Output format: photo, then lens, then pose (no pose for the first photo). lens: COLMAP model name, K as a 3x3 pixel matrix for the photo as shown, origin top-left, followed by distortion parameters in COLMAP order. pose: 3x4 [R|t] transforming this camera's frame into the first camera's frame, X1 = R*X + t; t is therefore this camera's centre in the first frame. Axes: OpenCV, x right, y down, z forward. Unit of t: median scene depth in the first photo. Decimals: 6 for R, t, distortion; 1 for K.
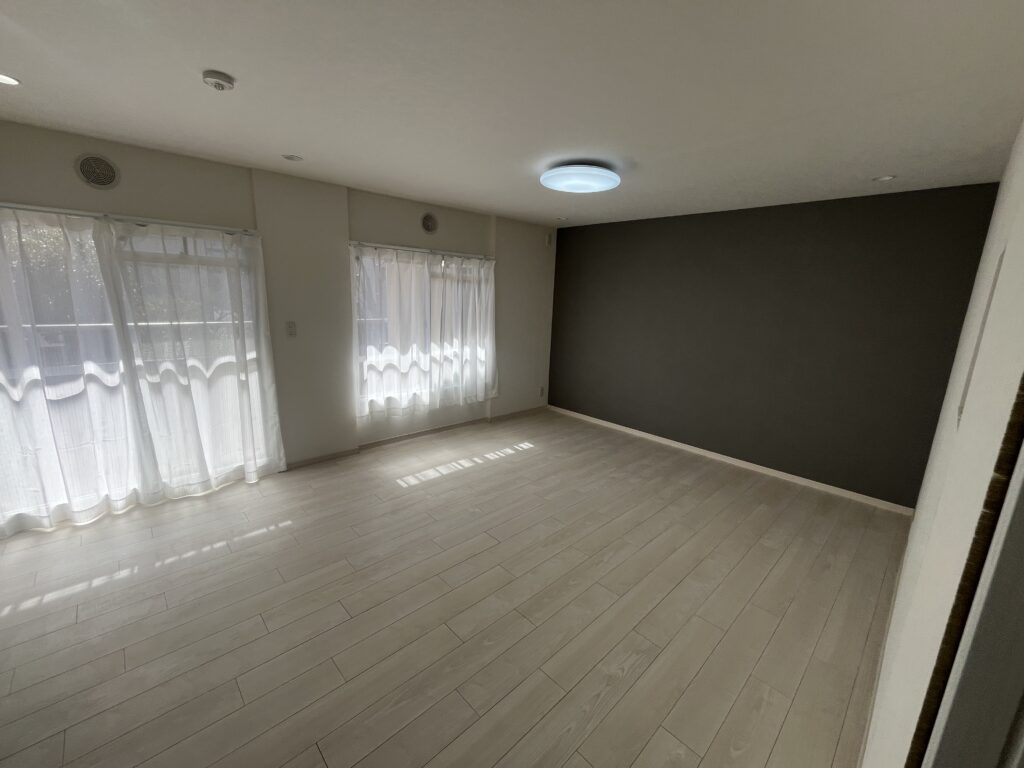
lens RADIAL K [[418.3, 0, 509.6], [0, 418.3, 381.8], [0, 0, 1]] dist [-0.002658, -0.000404]
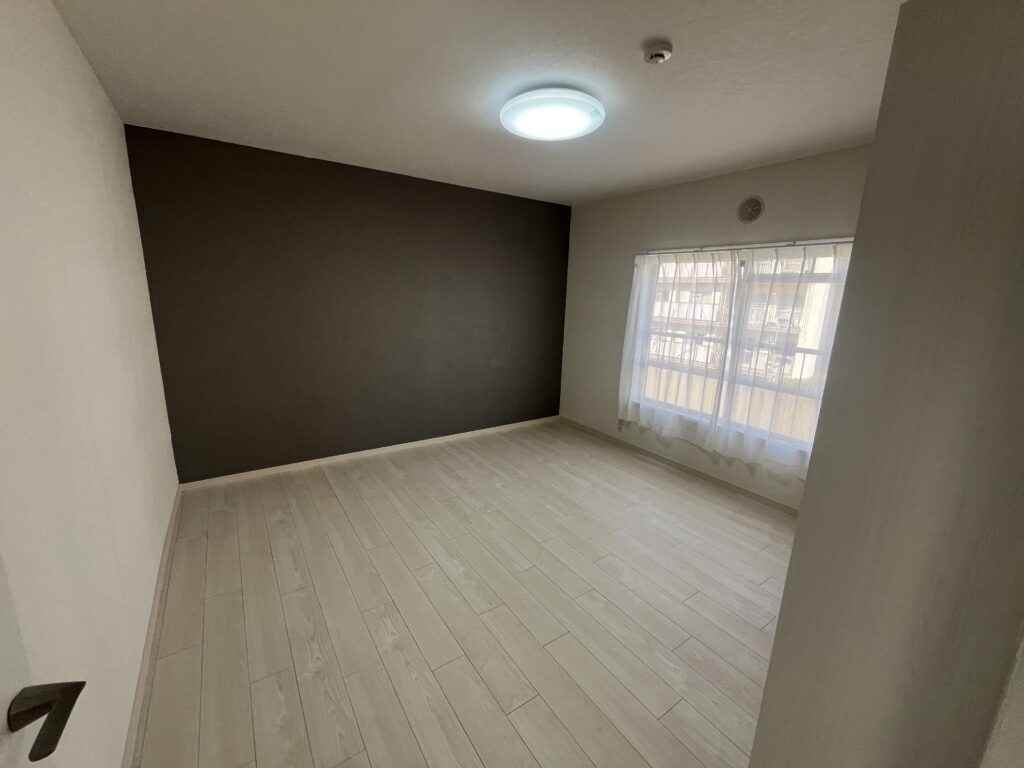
lens RADIAL K [[418.3, 0, 509.6], [0, 418.3, 381.8], [0, 0, 1]] dist [-0.002658, -0.000404]
pose [[-0.159765, 0.185734, -0.969525, 0.381668], [-0.234680, 0.946836, 0.220060, -0.115420], [0.958854, 0.262686, -0.107683, 0.517232]]
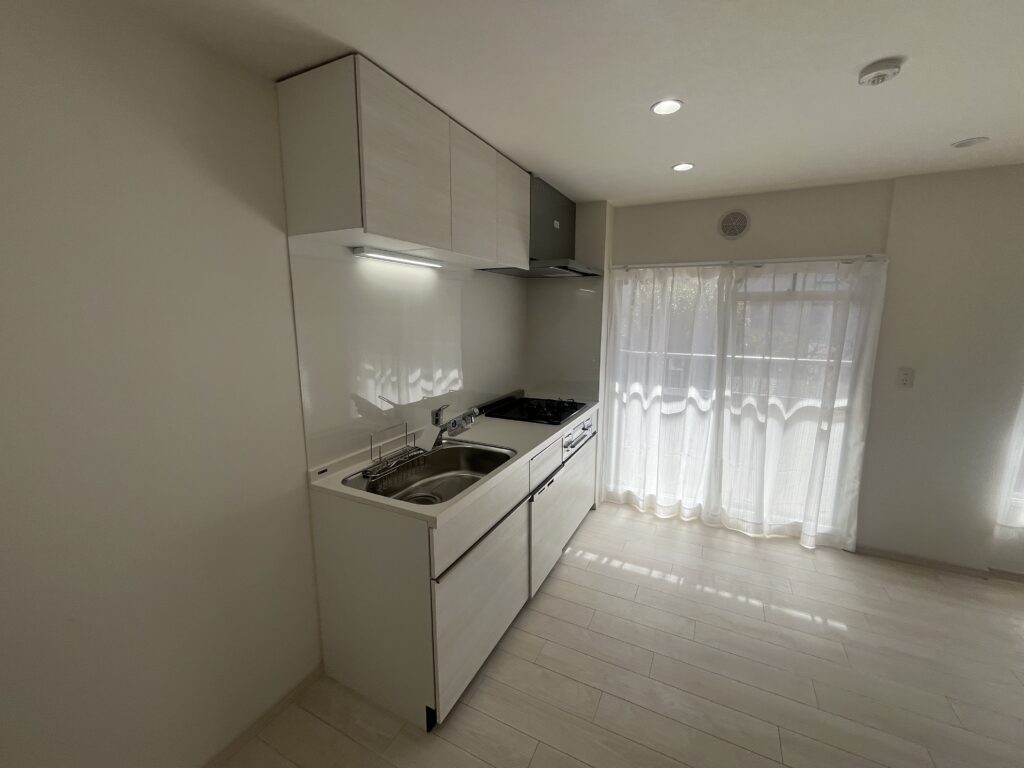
lens RADIAL K [[418.3, 0, 509.6], [0, 418.3, 381.8], [0, 0, 1]] dist [-0.002658, -0.000404]
pose [[0.333901, 0.121378, -0.934761, -0.068122], [-0.189159, 0.980130, 0.059700, -0.033010], [0.923433, 0.156885, 0.350226, 0.092862]]
